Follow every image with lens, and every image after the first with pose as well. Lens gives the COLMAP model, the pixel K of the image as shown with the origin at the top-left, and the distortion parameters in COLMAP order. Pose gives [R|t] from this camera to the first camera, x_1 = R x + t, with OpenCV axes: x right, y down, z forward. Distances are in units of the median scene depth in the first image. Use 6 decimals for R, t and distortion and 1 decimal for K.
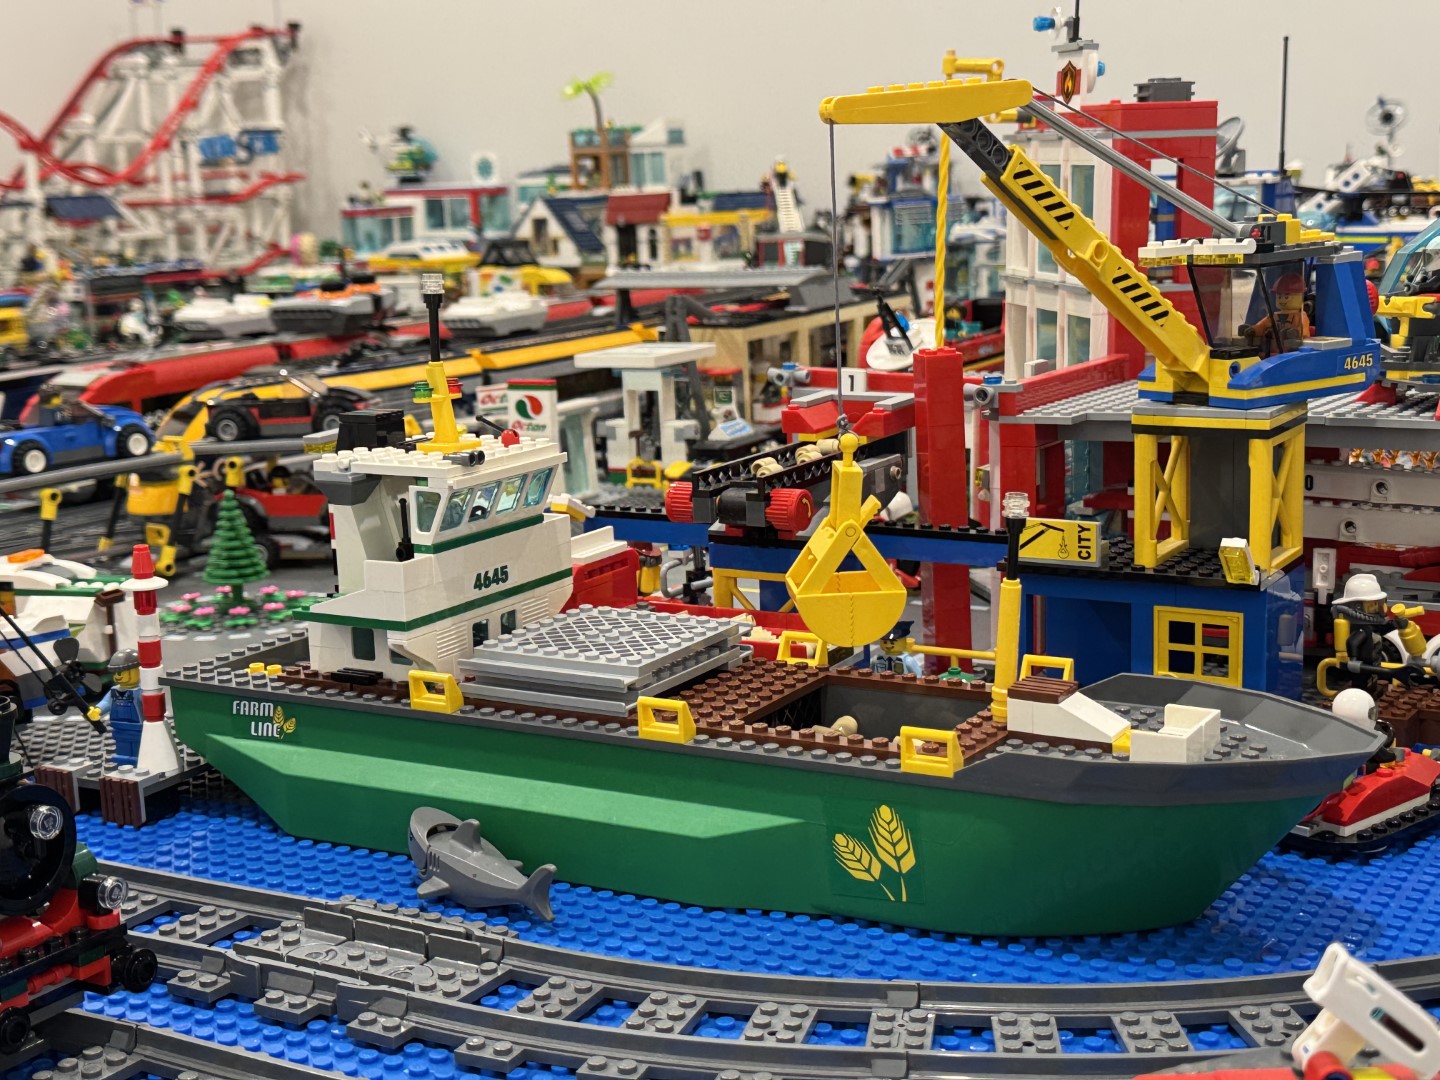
lens RADIAL K [[2031.3, 0, 720.0], [0, 2031.3, 540.0], [0, 0, 1]] dist [0.141871, -0.131004]
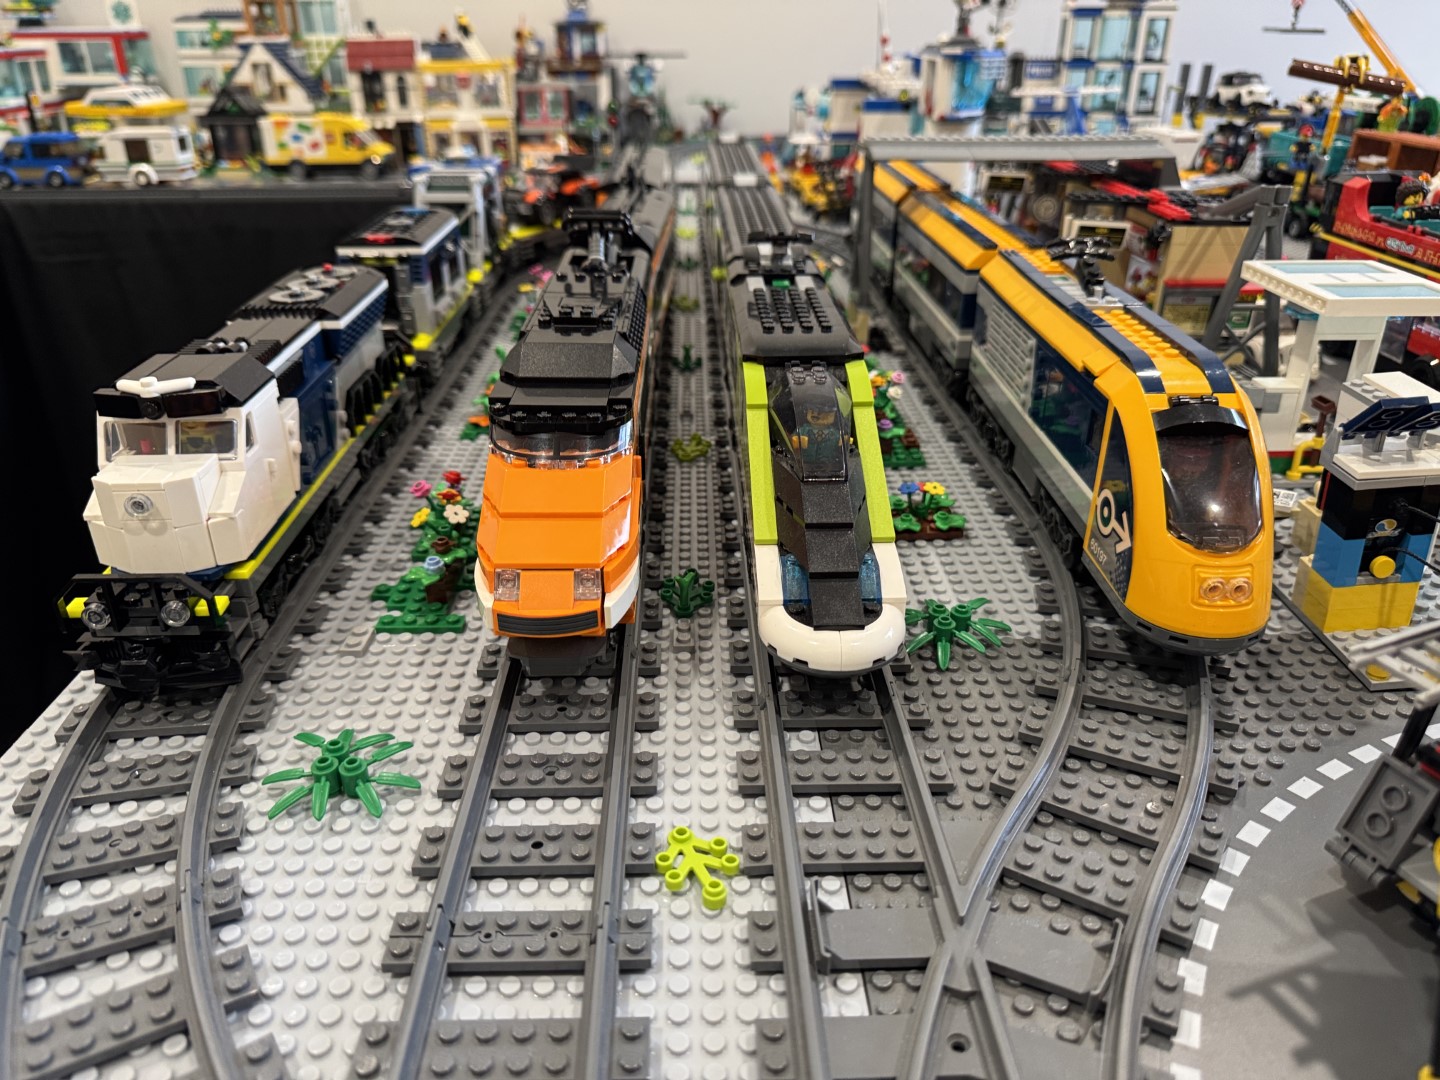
lens RADIAL K [[1032.2, 0, 720.0], [0, 1032.2, 540.0], [0, 0, 1]] dist [-0.024117, -0.000555]
pose [[0.838312, -0.201278, 0.506675, -0.200836], [0.060216, 0.957853, 0.280878, -0.059380], [-0.541855, -0.204953, 0.815100, 0.412744]]
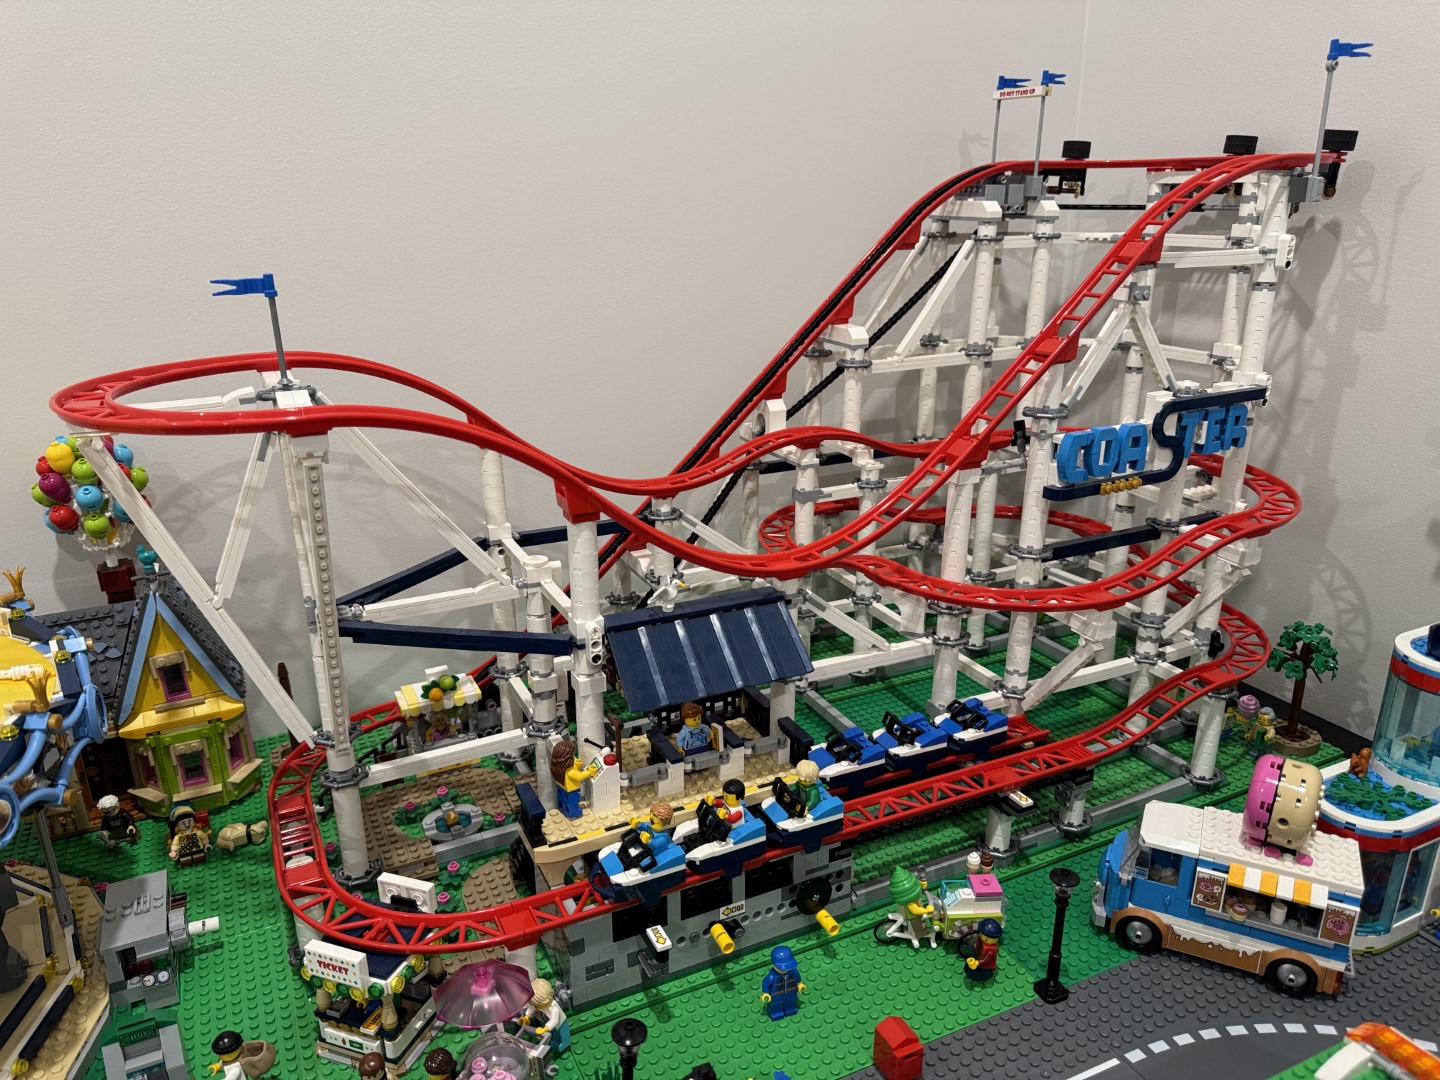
lens RADIAL K [[1093.9, 0, 720.0], [0, 1093.9, 540.0], [0, 0, 1]] dist [0.040970, -0.000724]
pose [[0.842233, 0.207517, -0.497574, -0.218265], [-0.128076, 0.973544, 0.189232, -0.232007], [0.523679, -0.095651, 0.846529, 0.861071]]
